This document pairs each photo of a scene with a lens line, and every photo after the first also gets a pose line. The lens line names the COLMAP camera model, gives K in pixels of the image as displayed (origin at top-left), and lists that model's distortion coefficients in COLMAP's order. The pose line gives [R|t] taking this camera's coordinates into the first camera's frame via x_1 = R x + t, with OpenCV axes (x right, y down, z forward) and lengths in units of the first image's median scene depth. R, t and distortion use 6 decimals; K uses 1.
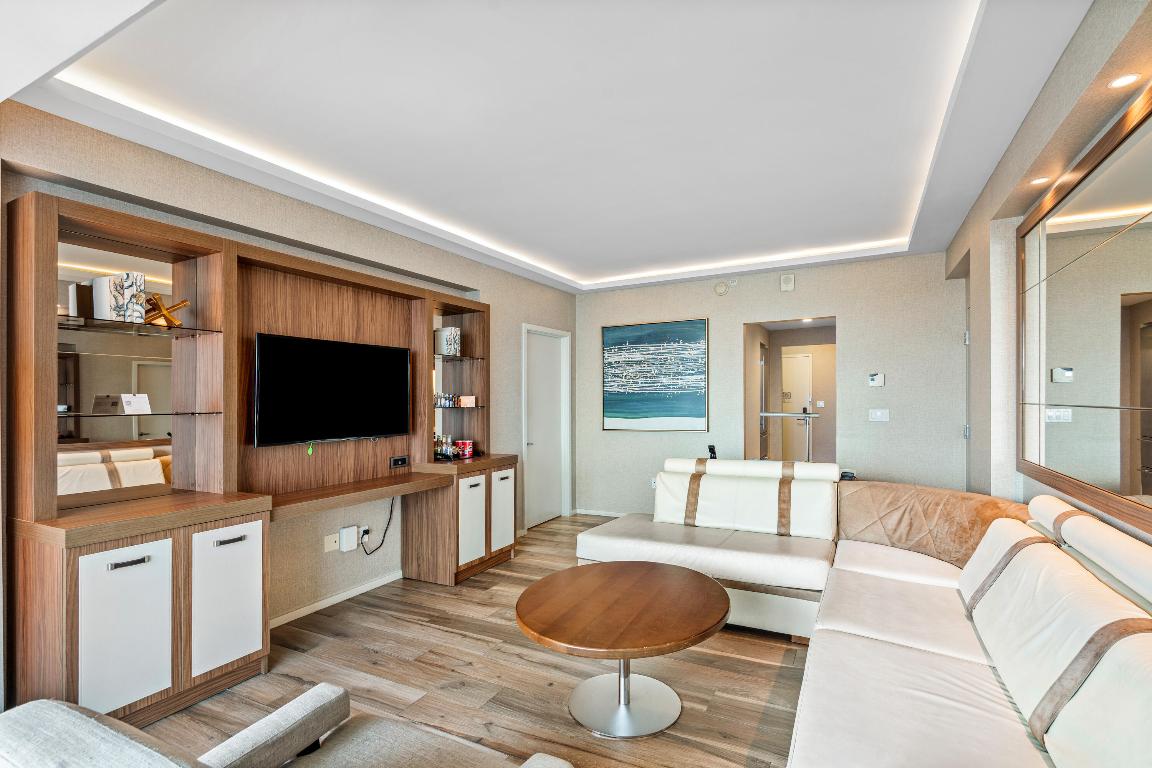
lens RADIAL K [[553.7, 0, 583.5], [0, 553.7, 400.3], [0, 0, 1]] dist [-0.001109, 0.001389]
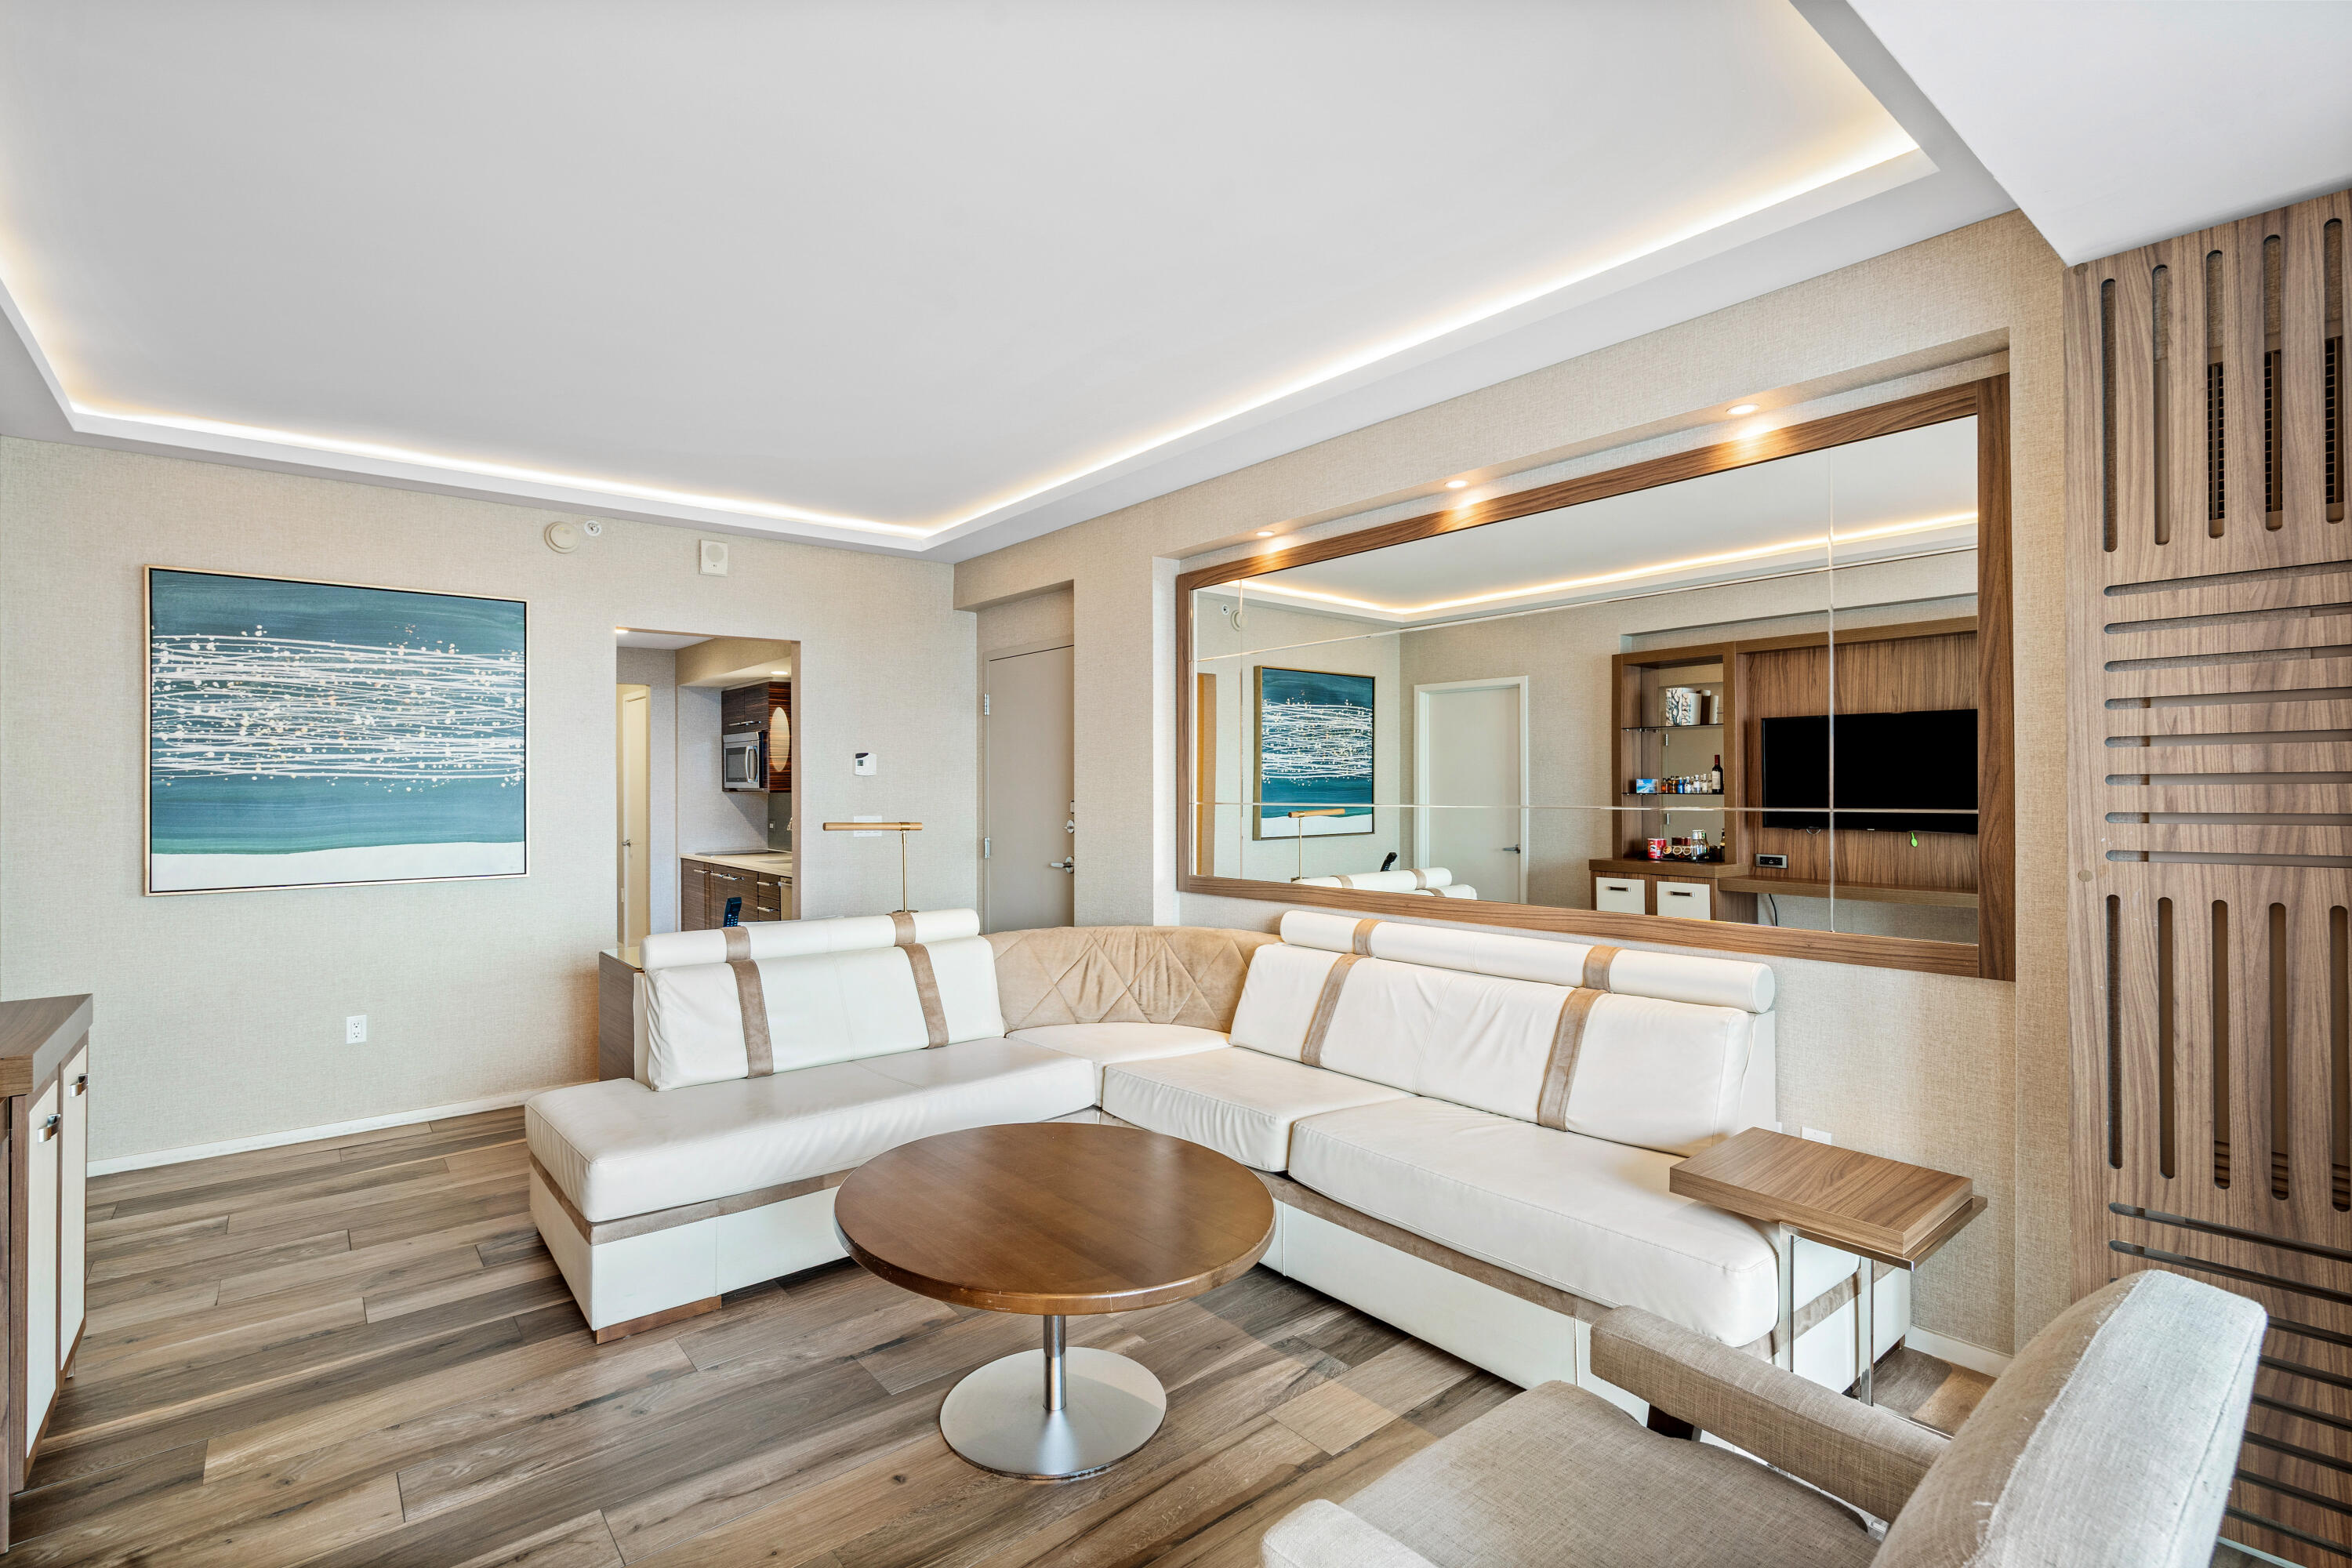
lens RADIAL K [[1130.5, 0, 1195.0], [0, 1130.5, 782.9], [0, 0, 1]] dist [-0.001109, 0.001389]
pose [[0.358189, 0.017087, 0.933493, -0.378939], [0.005290, 0.999779, -0.020330, 0.006877], [-0.933634, 0.012220, 0.358020, 0.237968]]
